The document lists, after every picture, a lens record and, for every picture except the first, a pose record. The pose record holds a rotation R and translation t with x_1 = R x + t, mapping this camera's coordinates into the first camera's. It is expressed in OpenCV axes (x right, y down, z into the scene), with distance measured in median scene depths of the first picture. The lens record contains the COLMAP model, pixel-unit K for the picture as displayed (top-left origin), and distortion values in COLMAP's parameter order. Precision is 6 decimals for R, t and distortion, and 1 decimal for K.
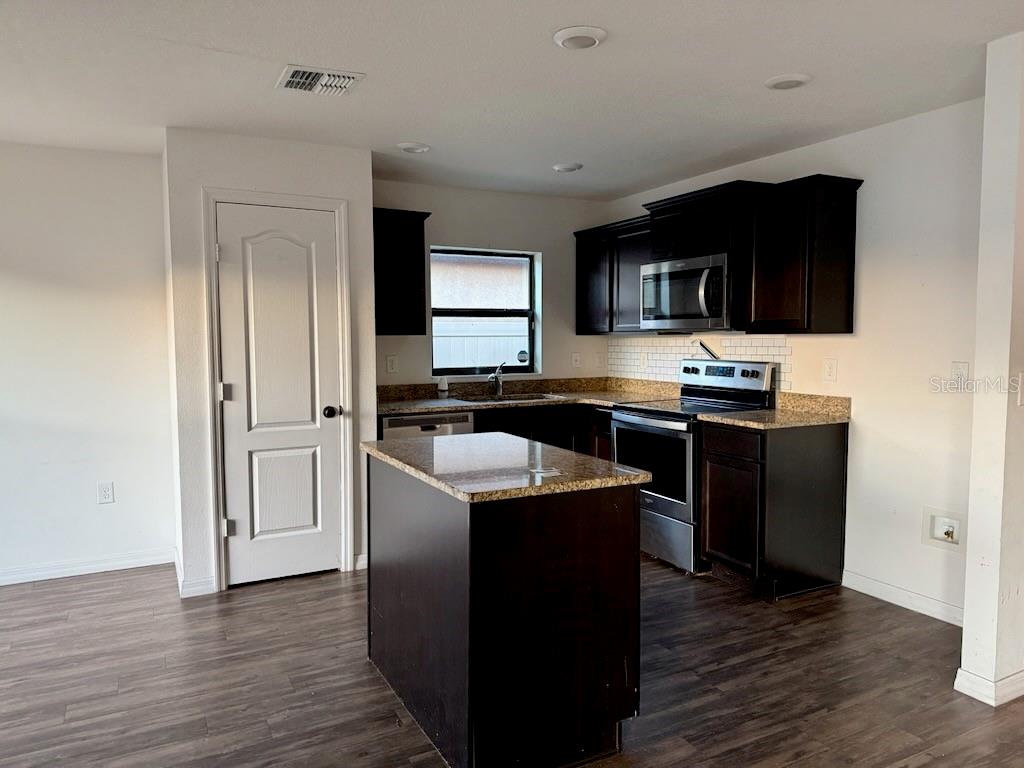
lens RADIAL K [[740.8, 0, 512.0], [0, 740.8, 384.0], [0, 0, 1]] dist [0.025236, -0.009238]
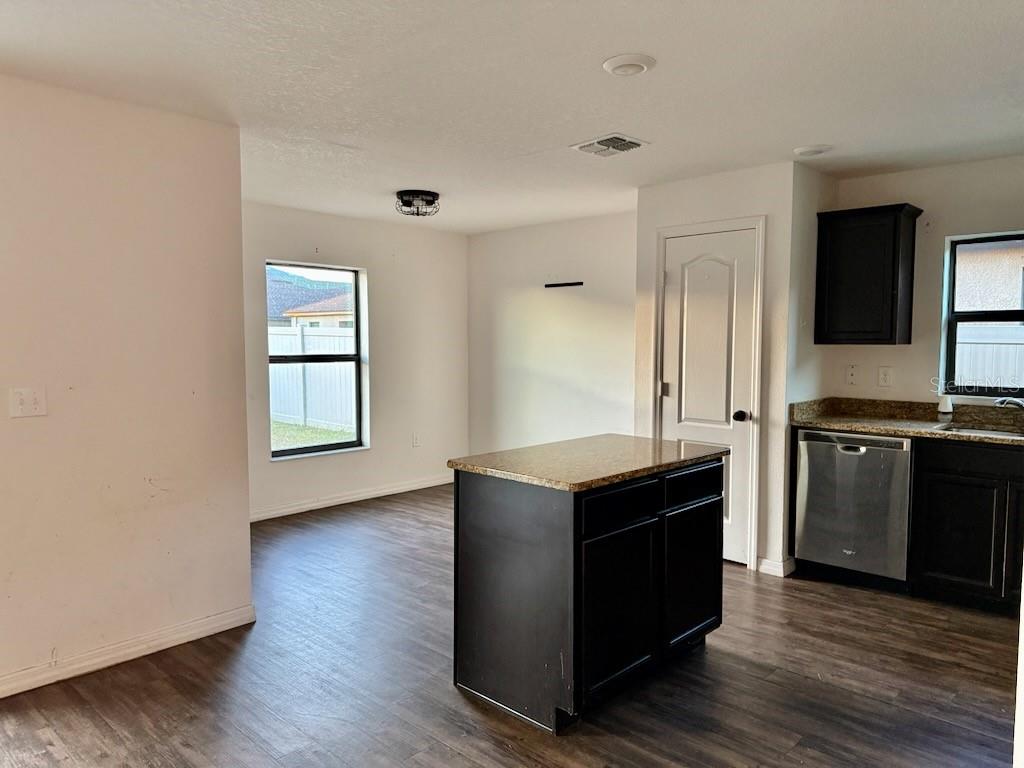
lens RADIAL K [[730.3, 0, 512.0], [0, 730.3, 384.0], [0, 0, 1]] dist [0.124266, -0.126046]
pose [[0.318947, 0.065323, -0.945519, 0.657105], [-0.067026, 0.996679, 0.046248, -0.035687], [0.945399, 0.048623, 0.322266, 0.333674]]
